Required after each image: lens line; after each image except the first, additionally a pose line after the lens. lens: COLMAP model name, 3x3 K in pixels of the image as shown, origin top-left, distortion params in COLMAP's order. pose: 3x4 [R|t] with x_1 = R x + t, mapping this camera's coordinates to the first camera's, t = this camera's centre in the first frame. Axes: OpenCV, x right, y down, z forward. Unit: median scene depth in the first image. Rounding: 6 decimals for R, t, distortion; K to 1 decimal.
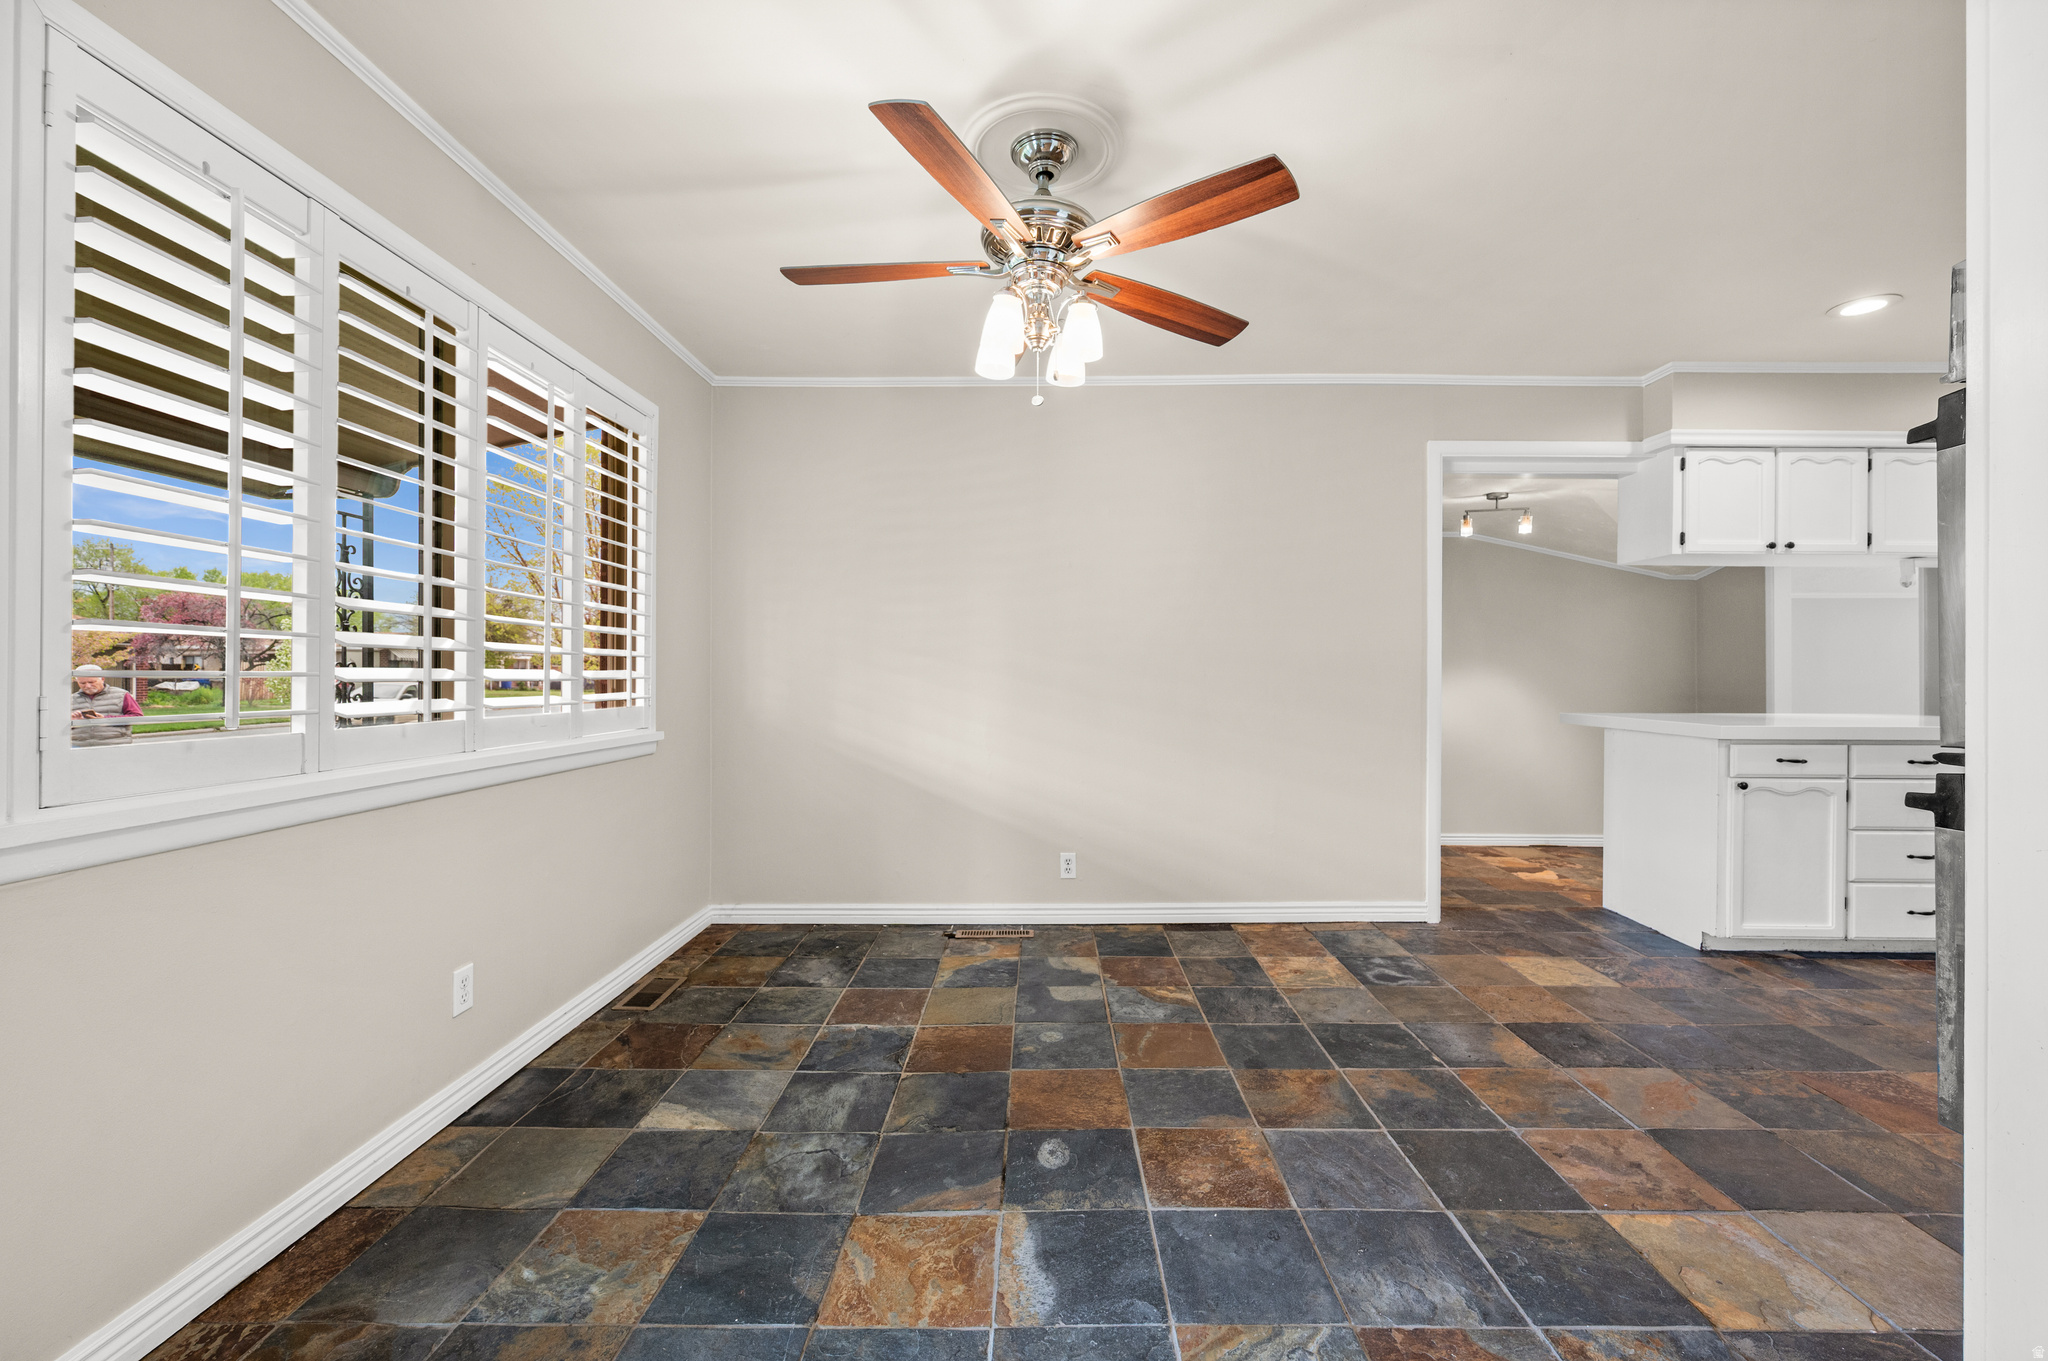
lens RADIAL K [[832.4, 0, 1034.9], [0, 832.4, 669.3], [0, 0, 1]] dist [-0.000784, 0.000132]
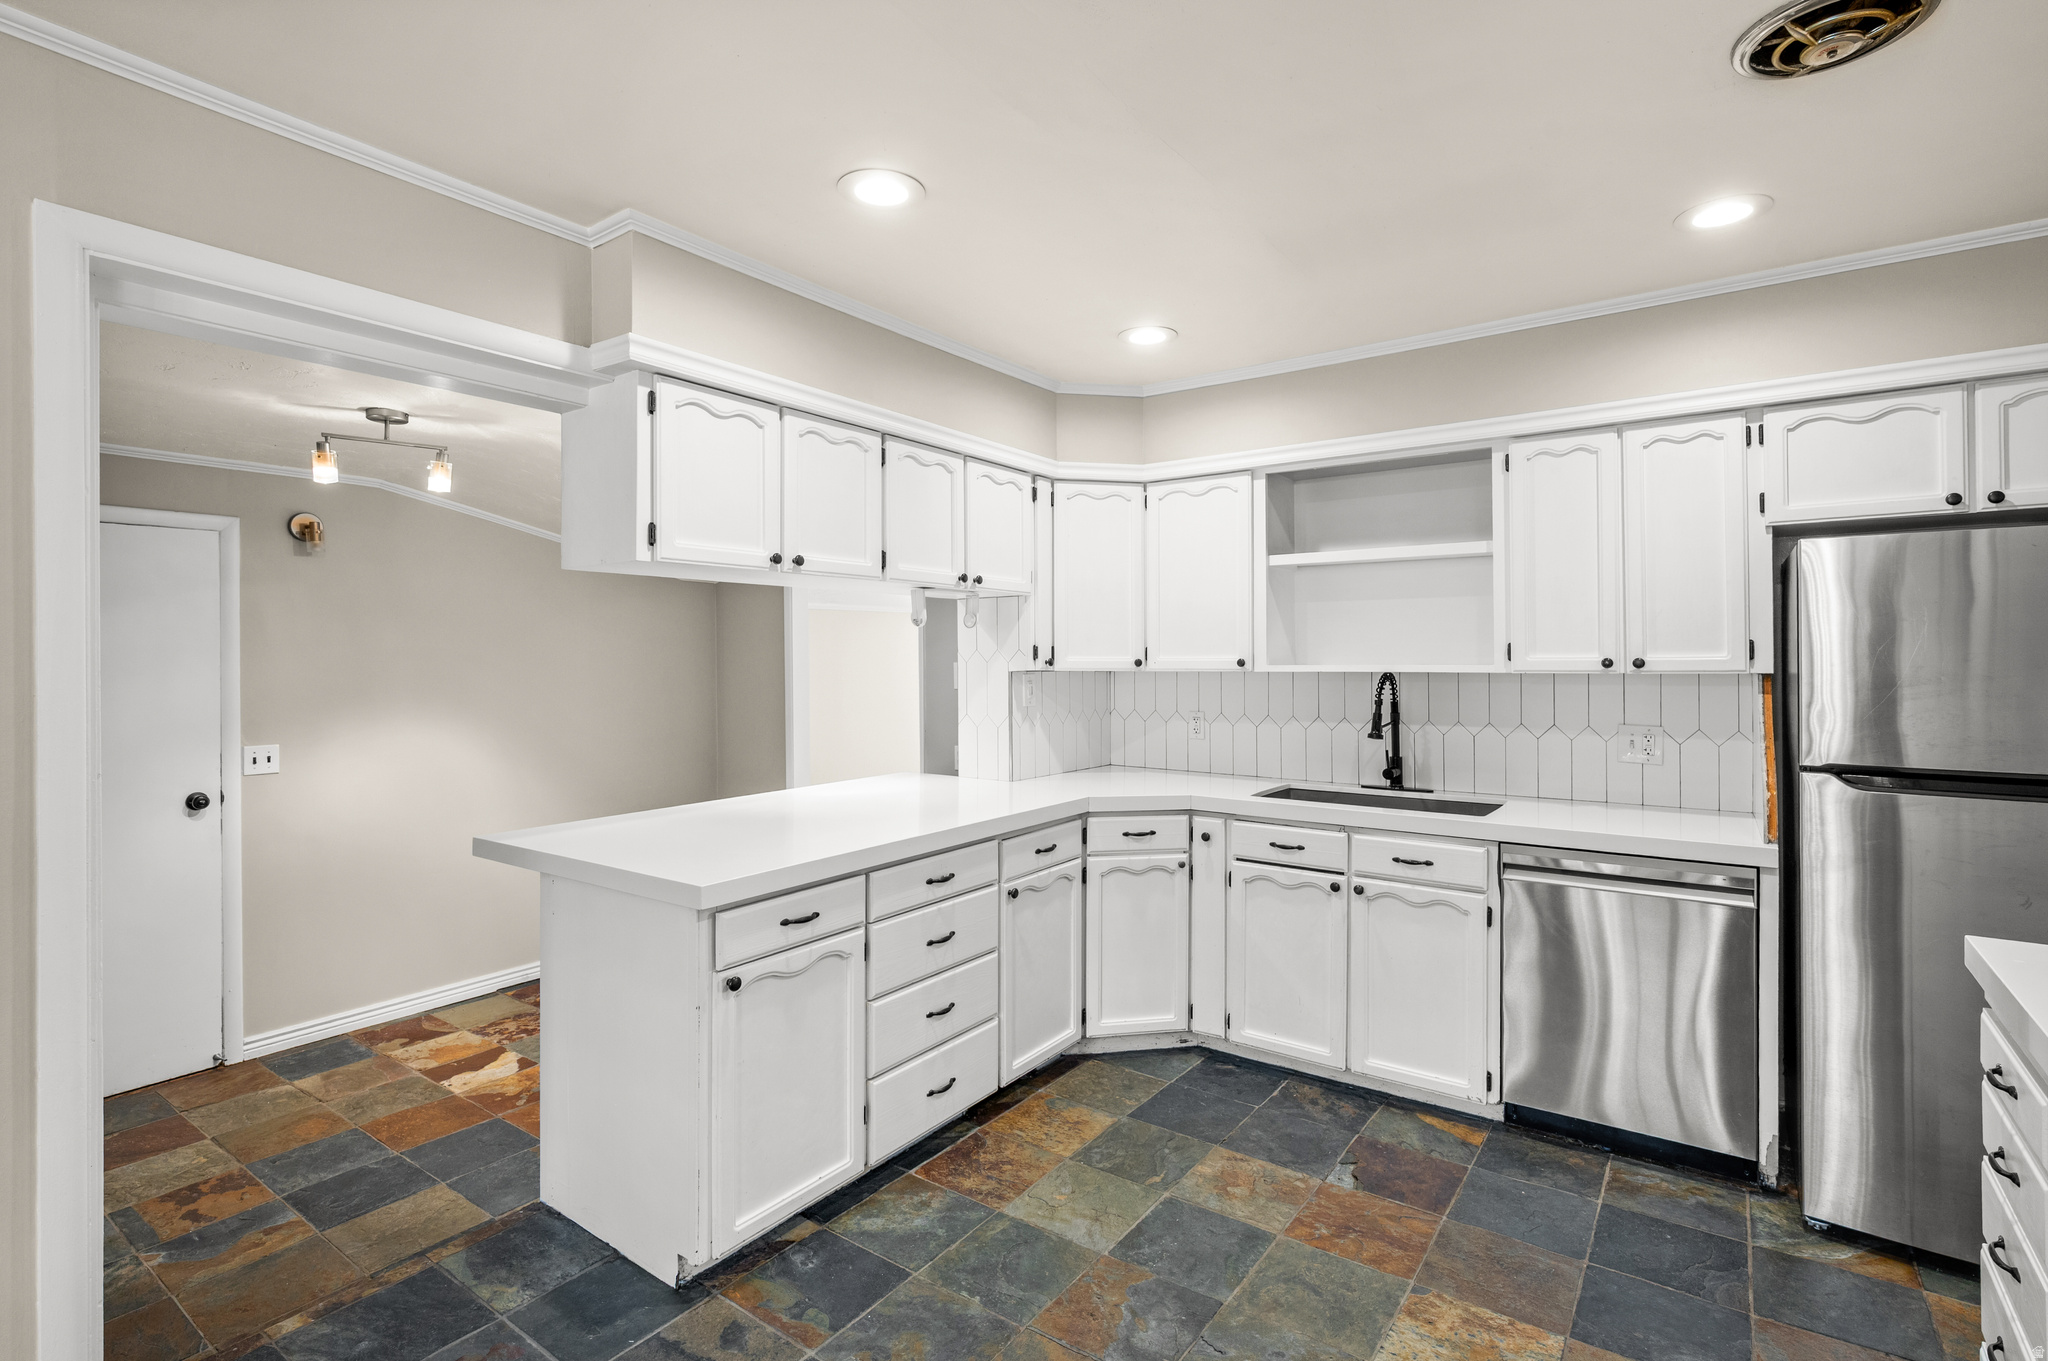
lens RADIAL K [[976.1, 0, 1024.0], [0, 976.1, 680.5], [0, 0, 1]] dist [0.000466, 0.000284]
pose [[0.584084, -0.025569, 0.811290, 0.381299], [0.000771, 0.999521, 0.030946, -0.077326], [-0.811693, -0.017449, 0.583824, 0.401674]]
